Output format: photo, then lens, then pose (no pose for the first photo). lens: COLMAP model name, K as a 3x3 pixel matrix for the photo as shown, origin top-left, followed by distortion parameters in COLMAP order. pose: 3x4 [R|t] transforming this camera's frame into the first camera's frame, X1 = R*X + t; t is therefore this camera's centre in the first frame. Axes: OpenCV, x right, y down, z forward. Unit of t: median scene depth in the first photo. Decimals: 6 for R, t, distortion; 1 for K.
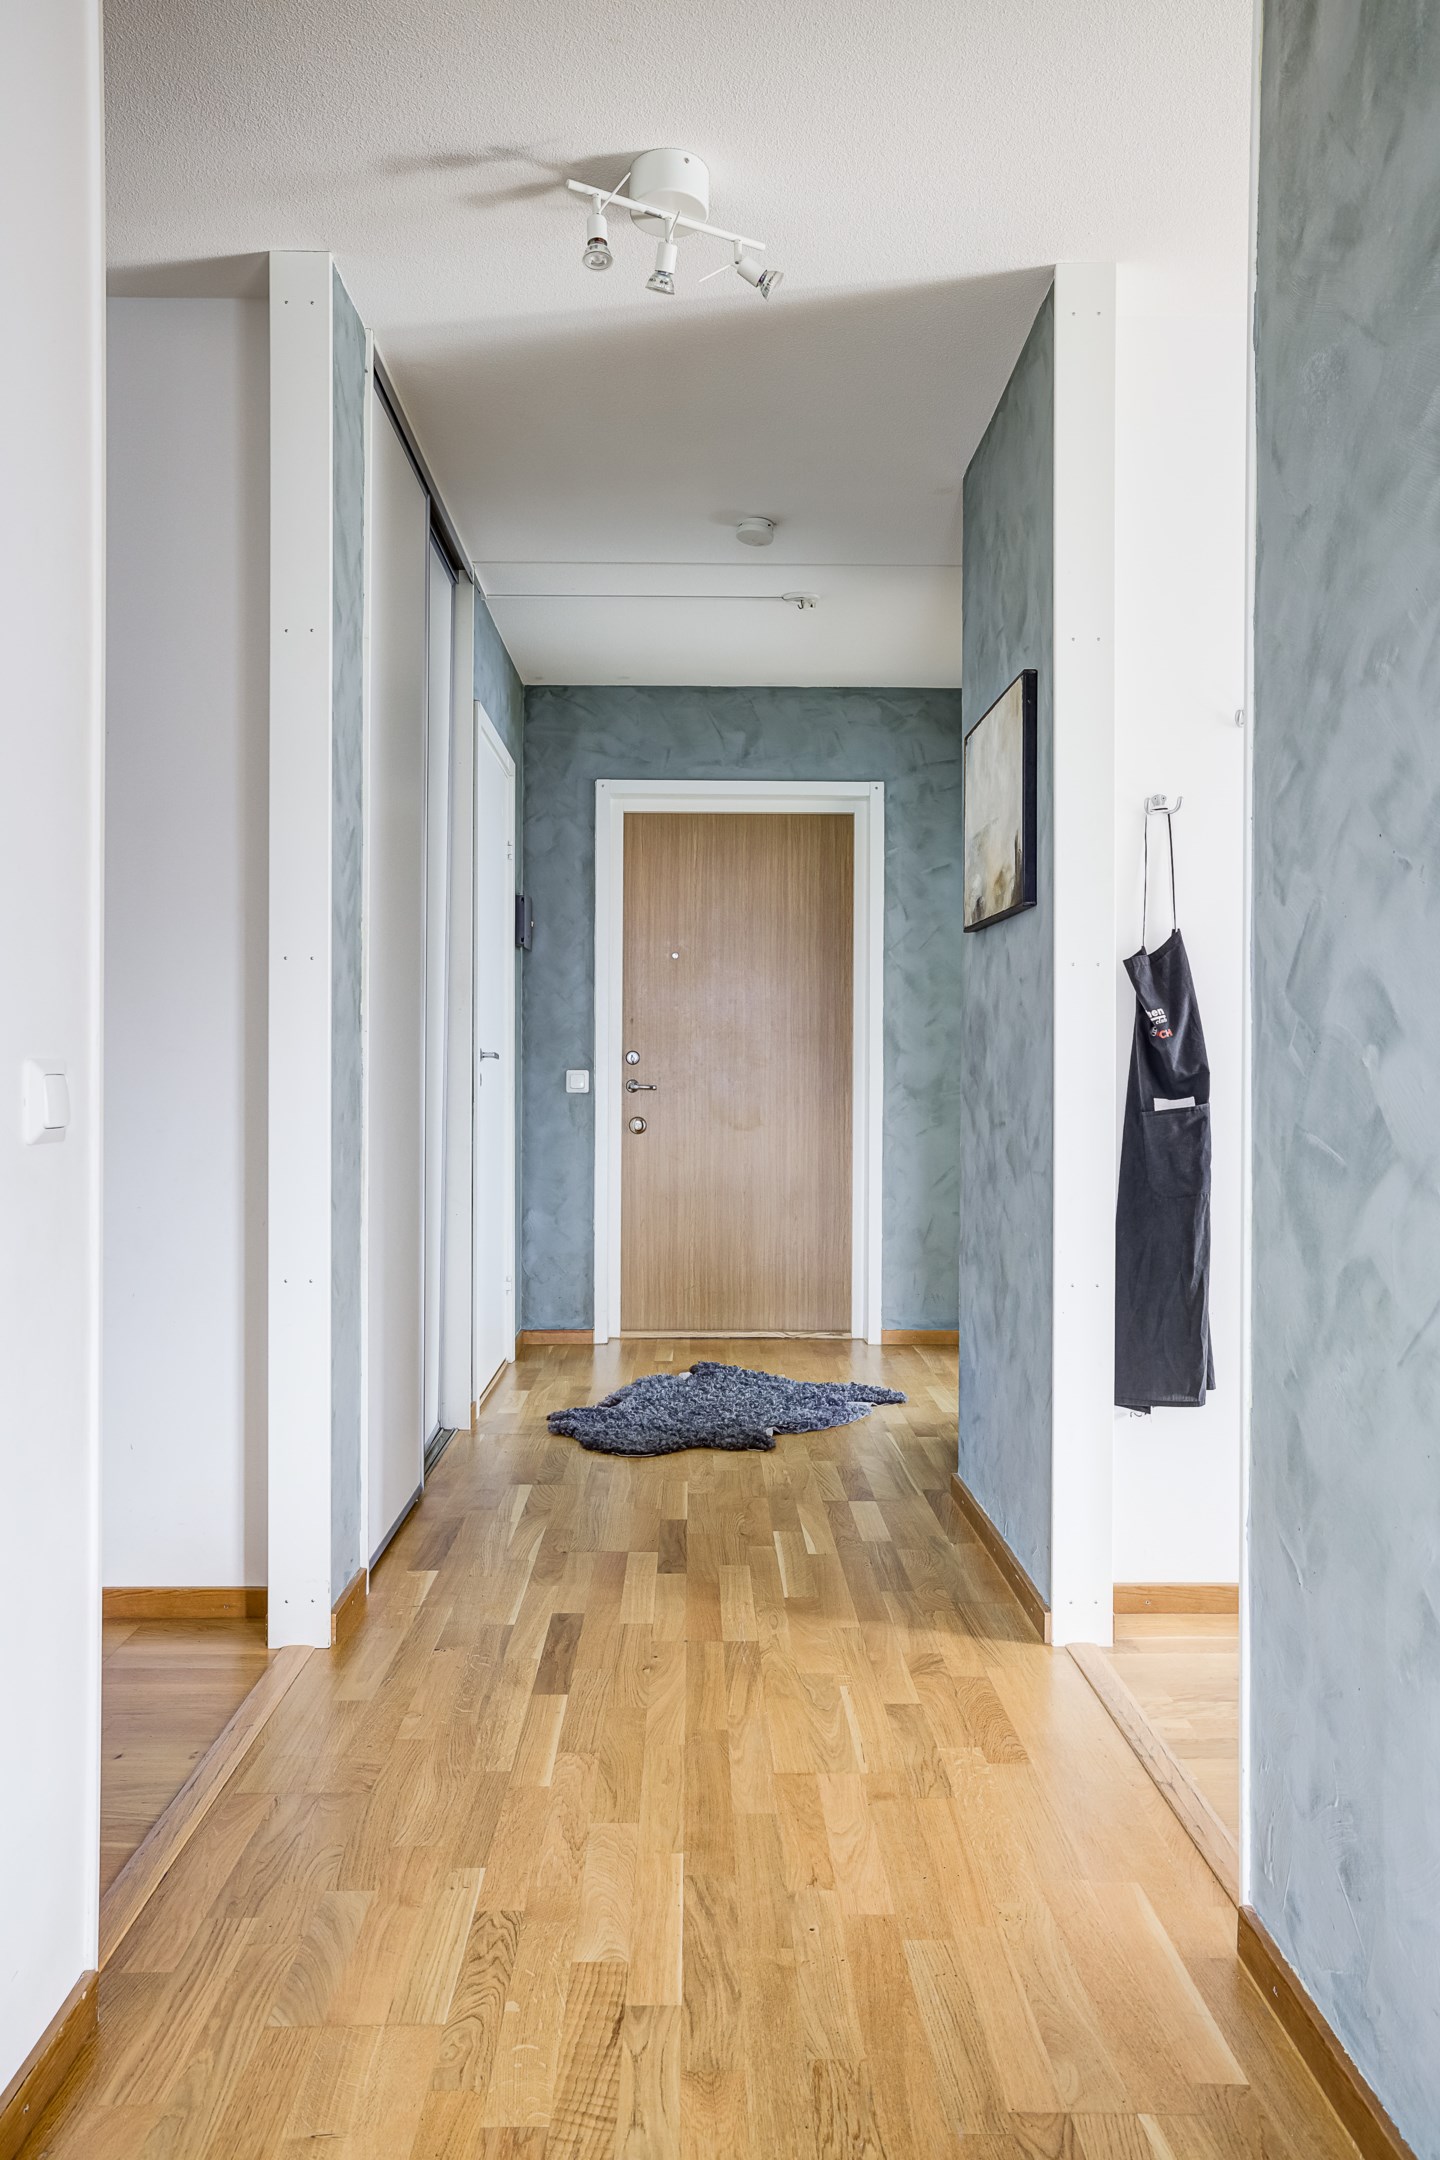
lens RADIAL K [[1384.4, 0, 724.3], [0, 1384.4, 1085.9], [0, 0, 1]] dist [0.005063, 0.002524]
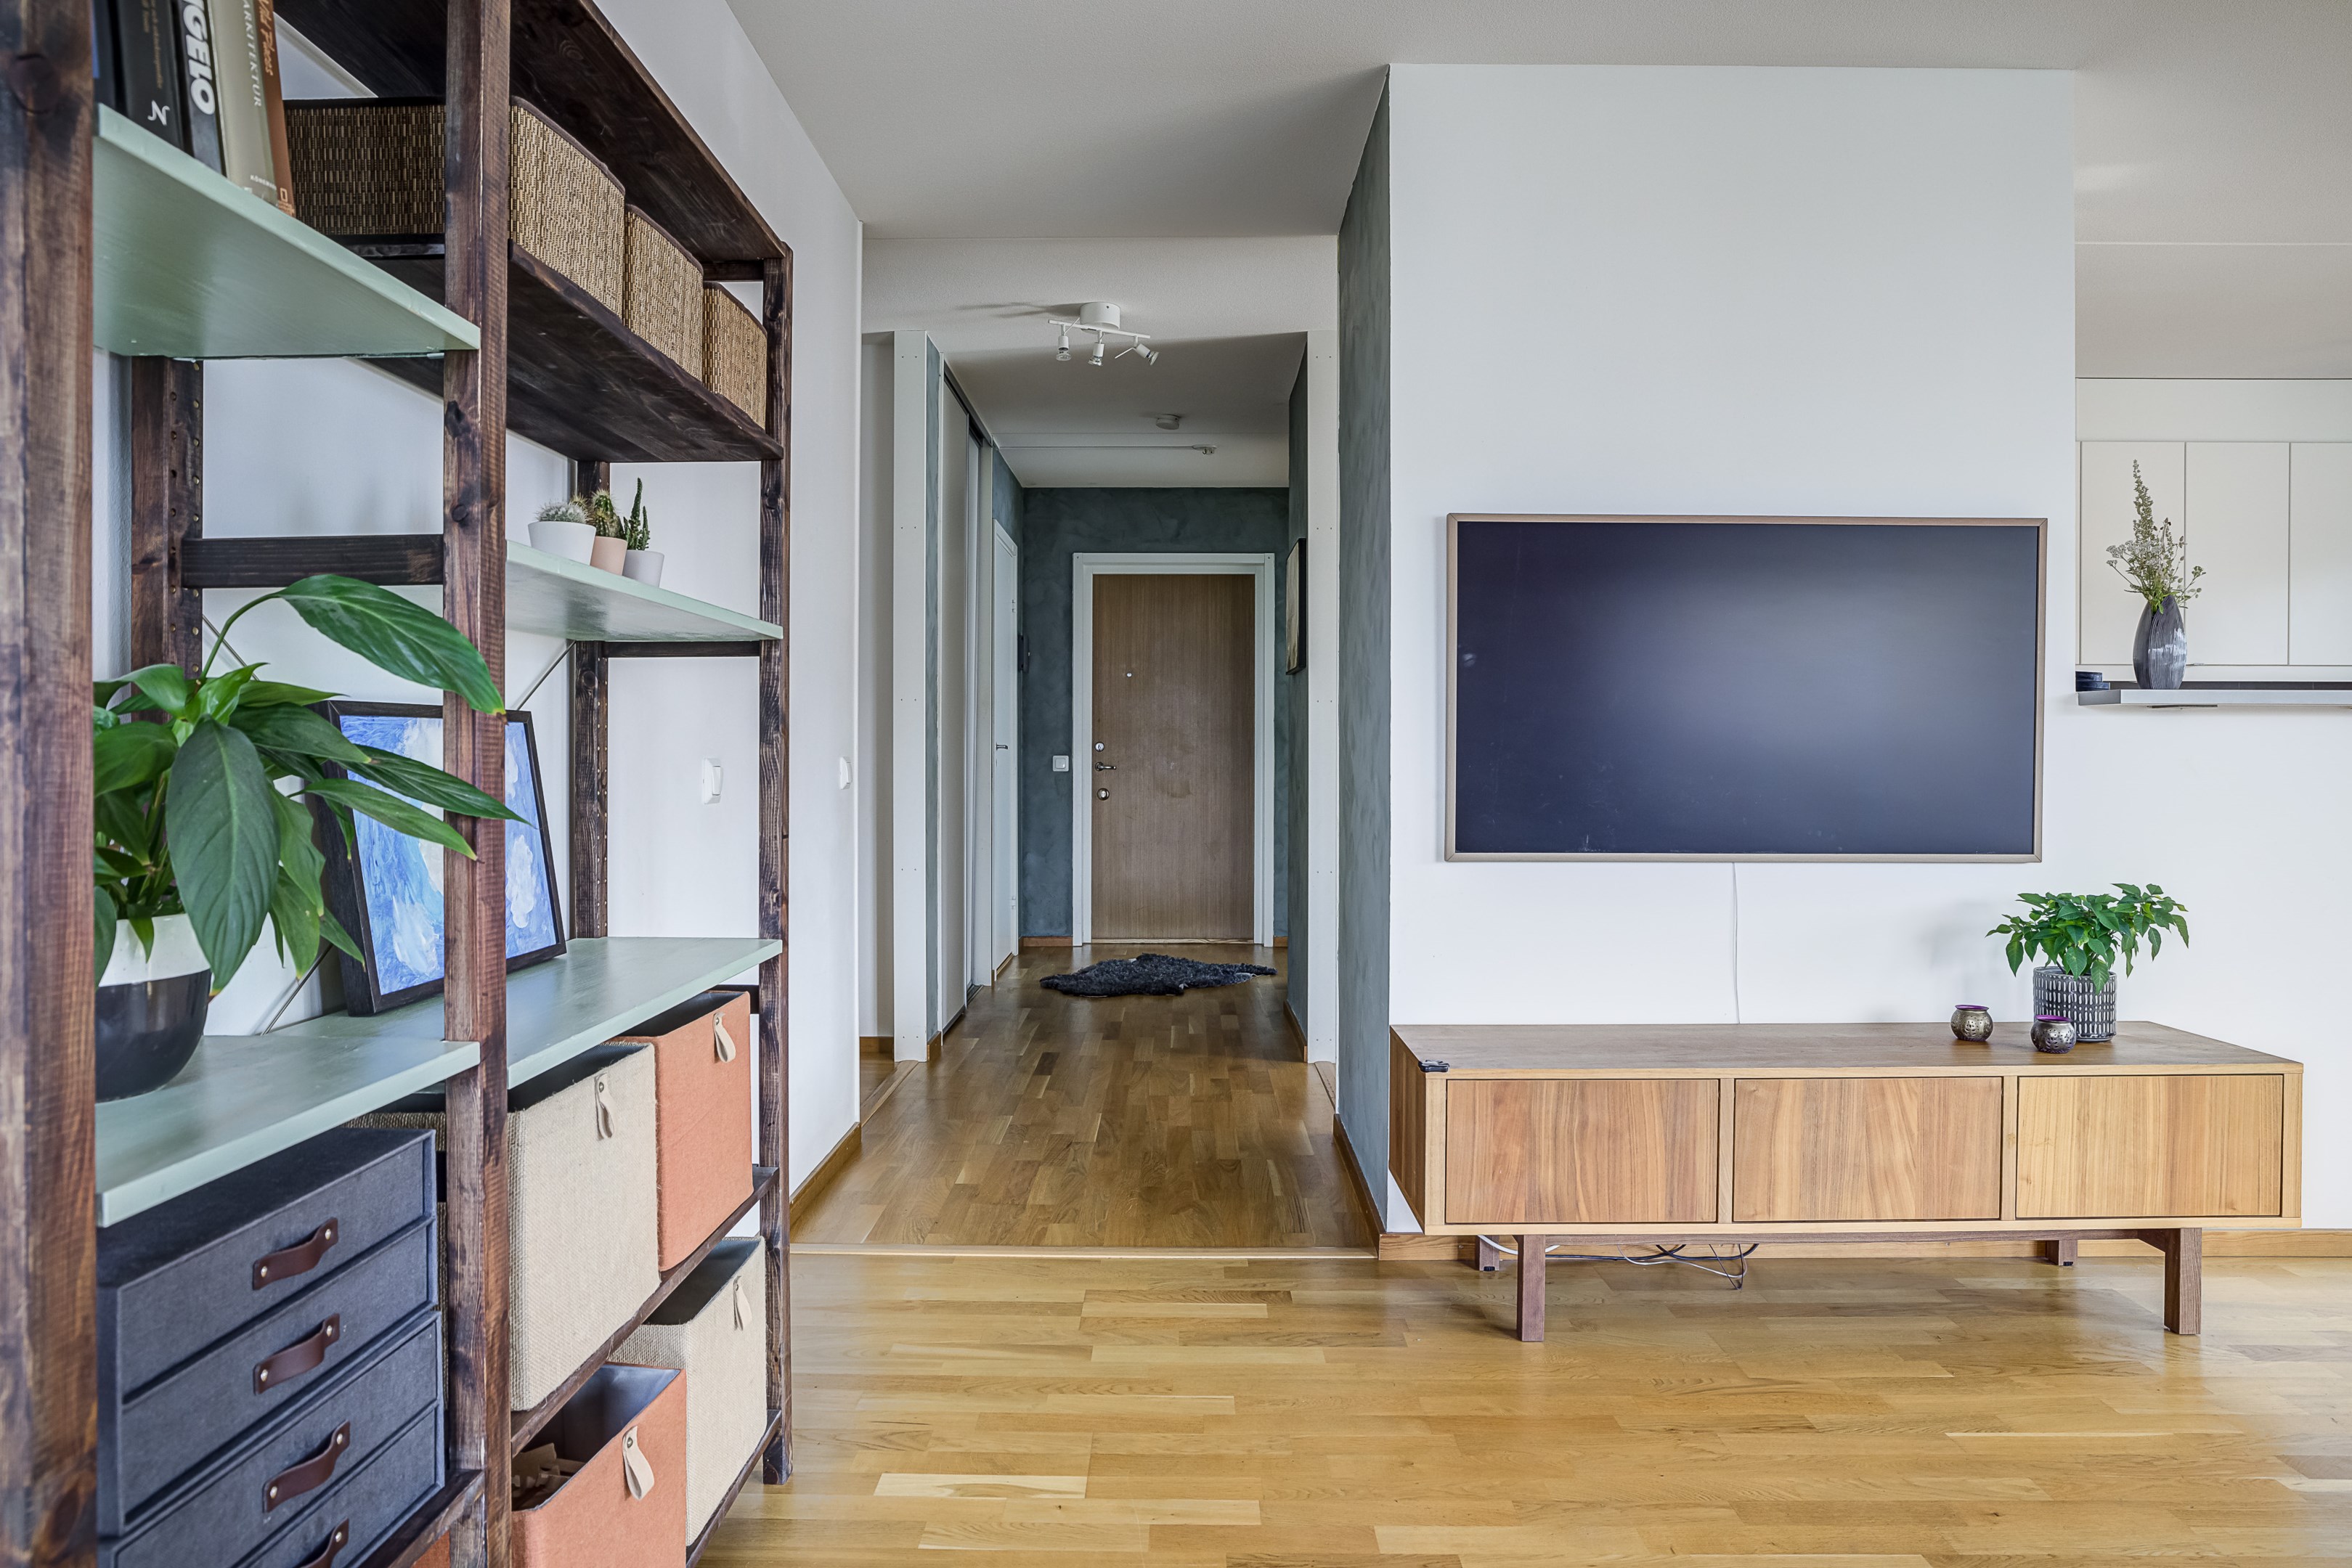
lens RADIAL K [[1362.6, 0, 1192.4], [0, 1362.6, 768.9], [0, 0, 1]] dist [-0.025257, 0.015173]
pose [[0.999879, -0.001541, -0.015477, 0.054307], [0.001576, 0.999996, 0.002276, -0.000510], [0.015473, -0.002300, 0.999878, -0.424656]]
